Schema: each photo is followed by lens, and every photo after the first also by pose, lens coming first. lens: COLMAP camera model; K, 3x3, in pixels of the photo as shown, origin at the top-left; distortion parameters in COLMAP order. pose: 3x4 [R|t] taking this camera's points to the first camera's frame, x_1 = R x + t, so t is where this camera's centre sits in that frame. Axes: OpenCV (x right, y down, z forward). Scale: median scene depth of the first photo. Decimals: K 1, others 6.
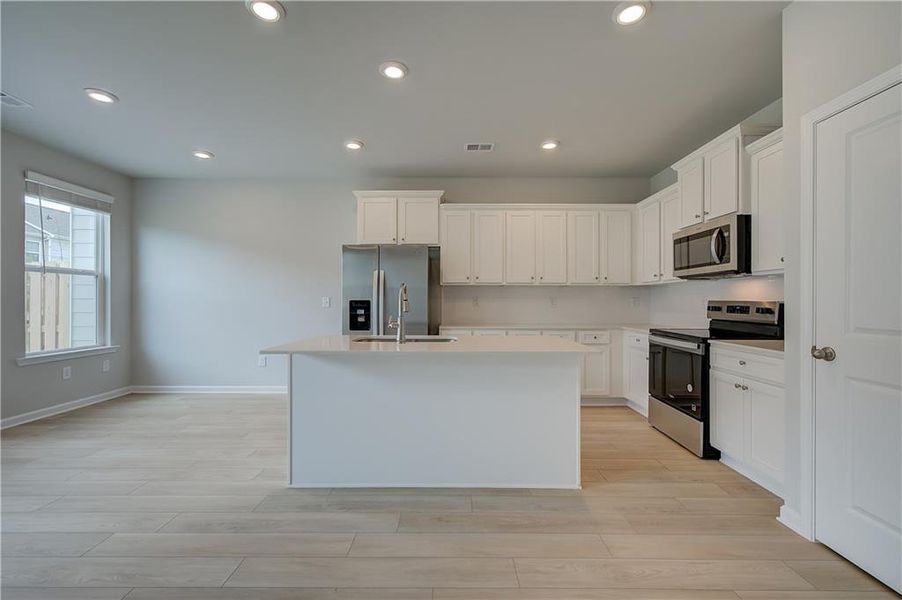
lens RADIAL K [[372.2, 0, 451.2], [0, 372.2, 300.9], [0, 0, 1]] dist [-0.000964, -0.000388]
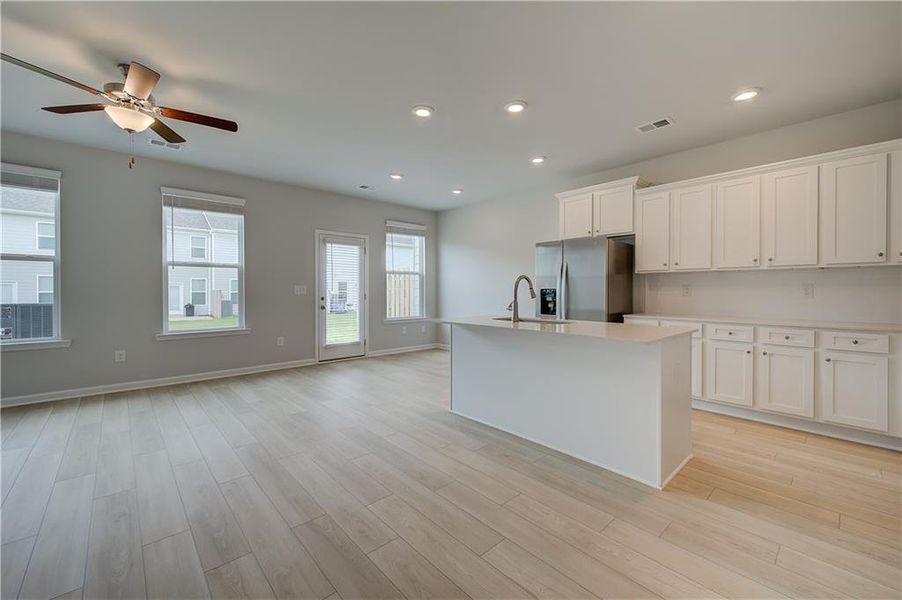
lens RADIAL K [[359.1, 0, 452.1], [0, 359.1, 294.8], [0, 0, 1]] dist [0.000125, -0.001138]
pose [[0.679522, 0.009358, -0.733596, 0.387184], [0.000760, 0.999909, 0.013459, 0.001358], [0.733655, -0.009703, 0.679453, 0.003860]]
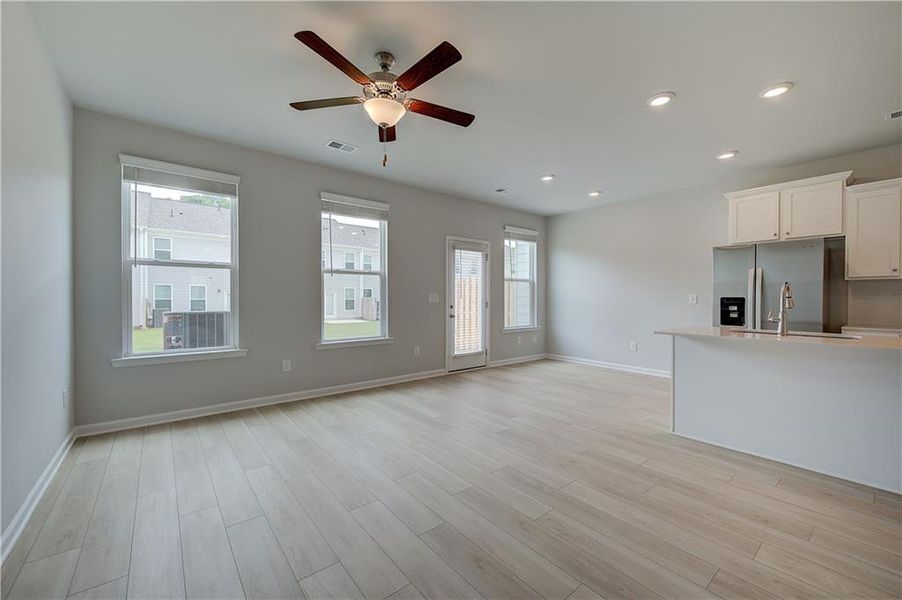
lens RADIAL K [[359.1, 0, 454.0], [0, 359.1, 300.6], [0, 0, 1]] dist [0.000125, -0.001138]
pose [[0.635123, 0.007198, -0.772378, 0.043967], [-0.000336, 0.999959, 0.009043, -0.001321], [0.772411, -0.005484, 0.635099, -0.276955]]
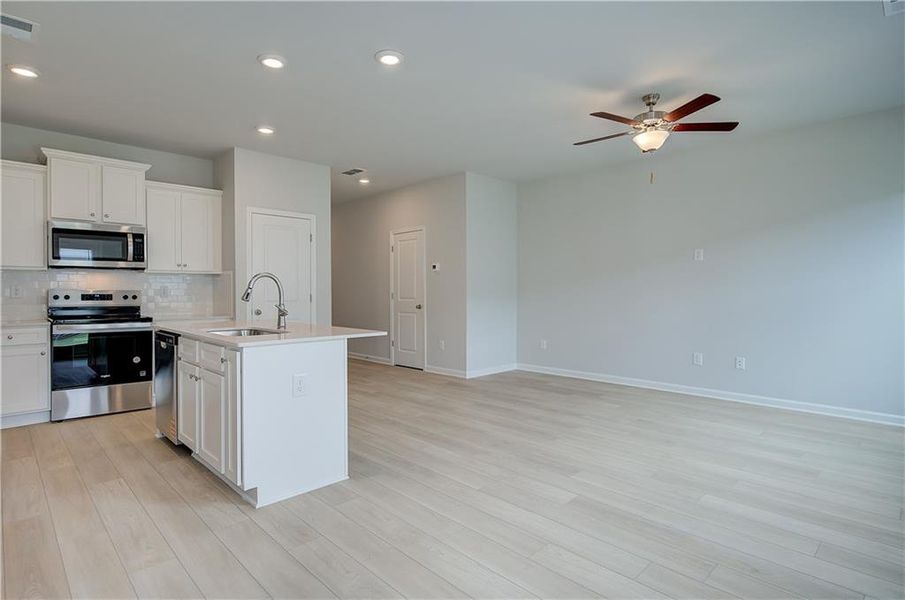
lens RADIAL K [[470.0, 0, 449.8], [0, 470.0, 293.3], [0, 0, 1]] dist [0.000574, 0.000651]
pose [[-0.696896, -0.004913, 0.717156, -0.911973], [-0.000303, 0.999978, 0.006555, 0.000305], [-0.717172, 0.004351, -0.696882, 1.002086]]
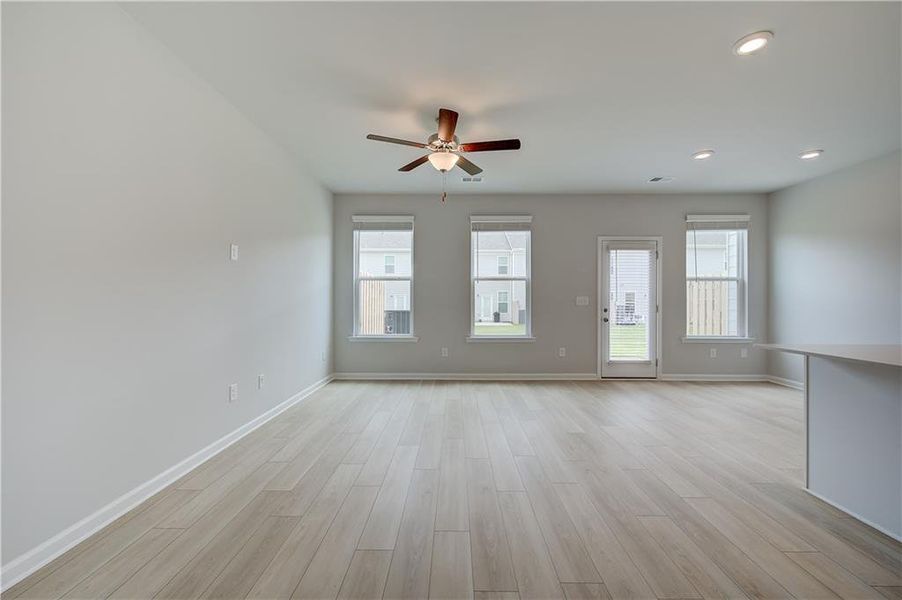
lens RADIAL K [[359.1, 0, 454.6], [0, 359.1, 300.0], [0, 0, 1]] dist [0.000125, -0.001138]
pose [[-0.002499, -0.002438, -0.999994, 0.306484], [-0.000164, 0.999997, -0.002437, 0.000625], [0.999997, 0.000158, -0.002500, 0.046254]]
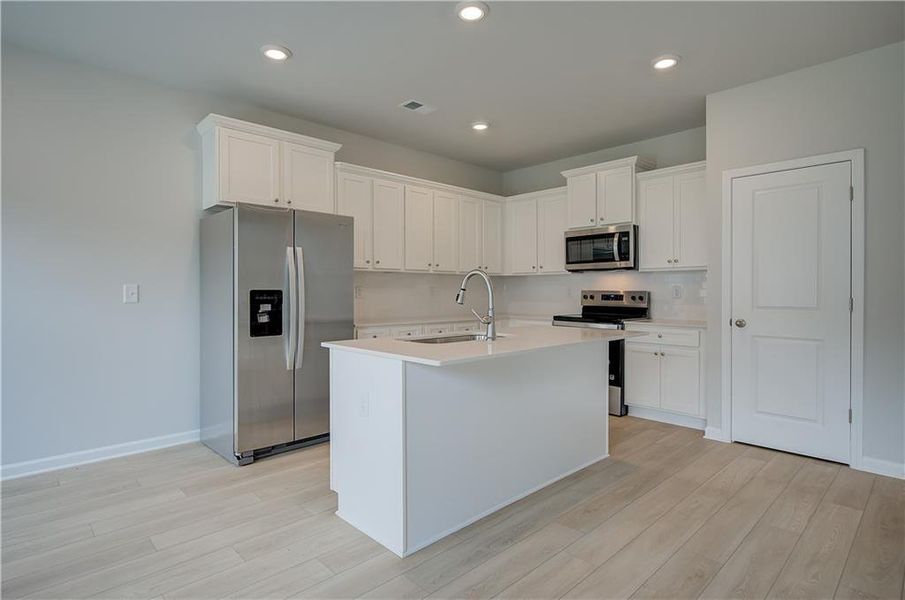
lens RADIAL K [[470.0, 0, 454.3], [0, 470.0, 292.3], [0, 0, 1]] dist [0.000574, 0.000651]
pose [[0.719519, -0.002968, 0.694466, -0.587968], [0.001077, 0.999994, 0.003159, 0.000053], [-0.694472, -0.001525, 0.719518, 0.177565]]
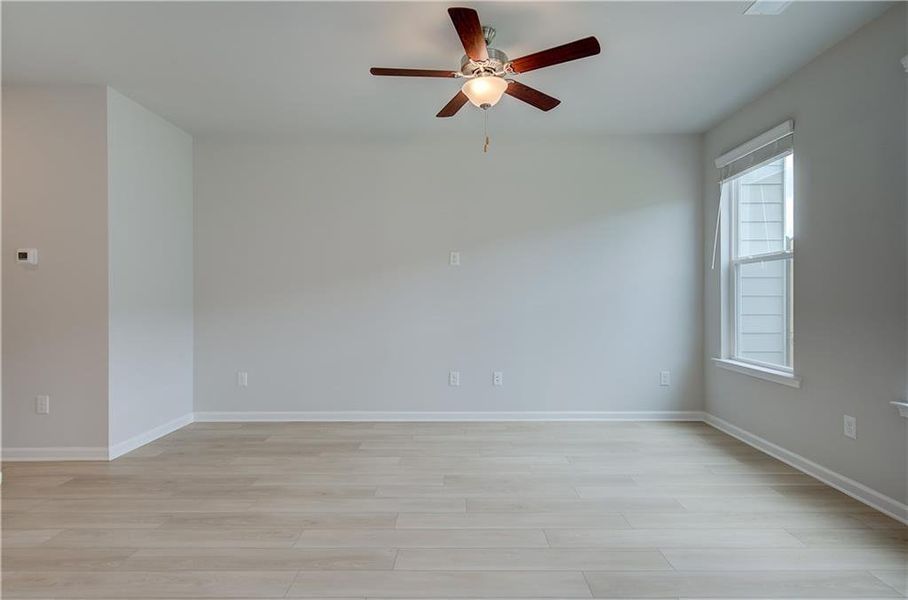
lens RADIAL K [[464.7, 0, 458.2], [0, 464.7, 302.9], [0, 0, 1]] dist [0.001344, 0.000775]
pose [[-0.999987, 0.001522, 0.004777, -0.463817], [0.001564, 0.999960, 0.008824, -0.002050], [-0.004763, 0.008832, -0.999950, 0.717642]]
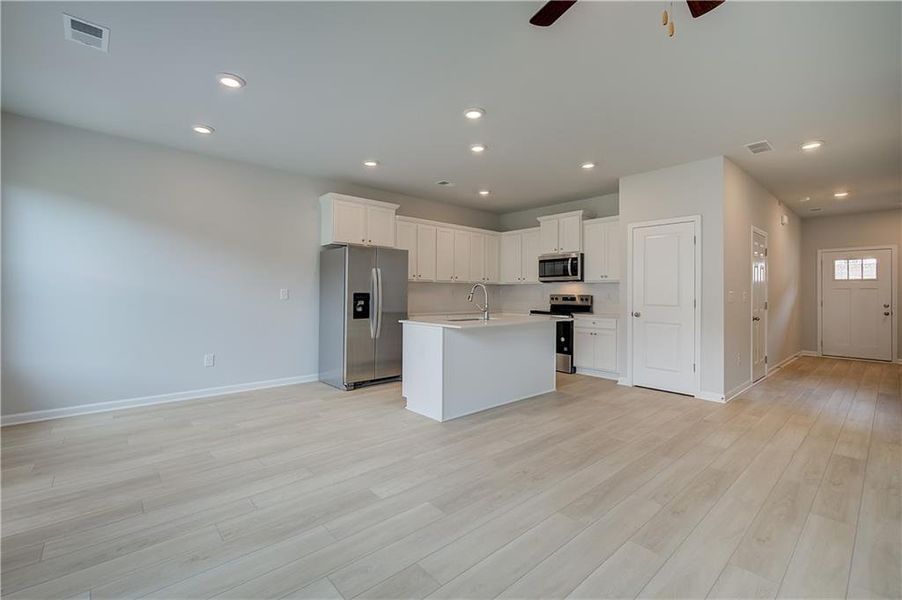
lens RADIAL K [[391.0, 0, 451.1], [0, 391.0, 290.7], [0, 0, 1]] dist [0.002824, 0.000303]
pose [[0.747119, 0.009307, 0.664625, -0.860533], [-0.006193, 0.999956, -0.007040, -0.001487], [-0.664661, 0.001144, 0.747144, -0.104097]]
